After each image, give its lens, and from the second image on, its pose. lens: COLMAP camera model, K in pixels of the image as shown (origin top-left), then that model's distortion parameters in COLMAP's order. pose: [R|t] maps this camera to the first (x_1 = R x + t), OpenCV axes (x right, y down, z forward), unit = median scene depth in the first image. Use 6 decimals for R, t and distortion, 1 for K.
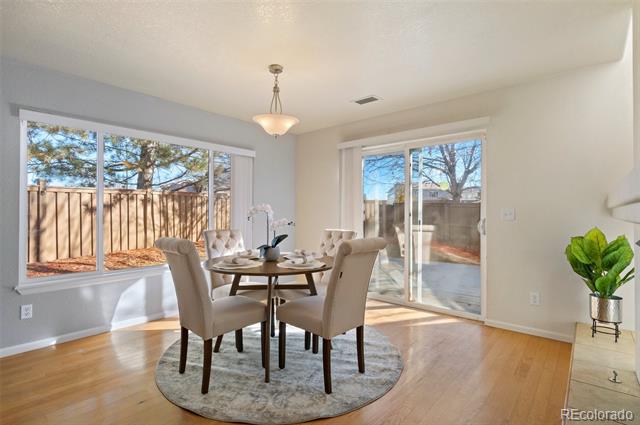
lens RADIAL K [[313.7, 0, 319.9], [0, 313.7, 211.6], [0, 0, 1]] dist [0.000896, 0.000225]
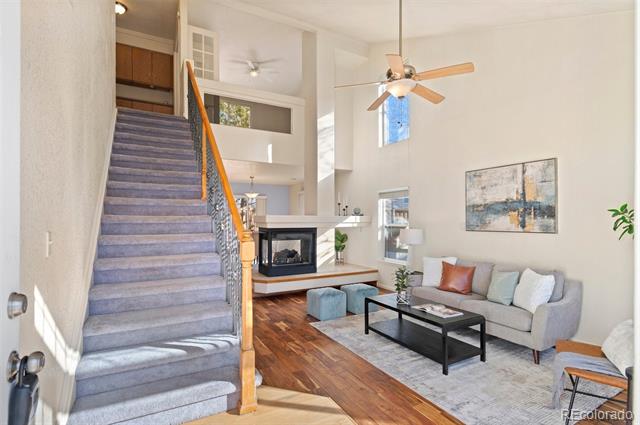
lens RADIAL K [[315.4, 0, 317.6], [0, 315.4, 218.6], [0, 0, 1]] dist [0.001318, 0.000180]
pose [[0.929448, -0.000078, -0.368954, 1.630773], [0.001413, 0.999993, 0.003348, -0.049502], [0.368951, -0.003633, 0.929442, -1.688948]]
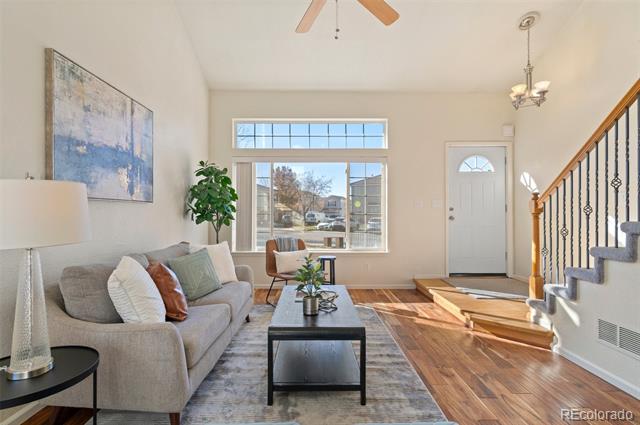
lens RADIAL K [[313.7, 0, 319.9], [0, 313.7, 211.6], [0, 0, 1]] dist [0.000896, 0.000225]
pose [[-0.671480, 0.002073, 0.741020, 0.857270], [-0.002217, 0.999986, -0.004806, 0.056535], [-0.741020, -0.004869, -0.671466, 0.241216]]
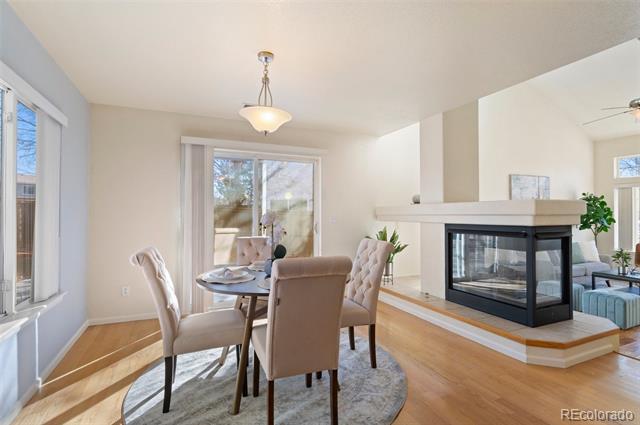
lens RADIAL K [[313.7, 0, 319.9], [0, 313.7, 211.6], [0, 0, 1]] dist [0.000896, 0.000225]
pose [[0.433364, 0.007736, 0.901186, -0.850636], [-0.001253, 0.999967, -0.007981, -0.015243], [-0.901218, 0.002329, 0.433360, 0.477224]]
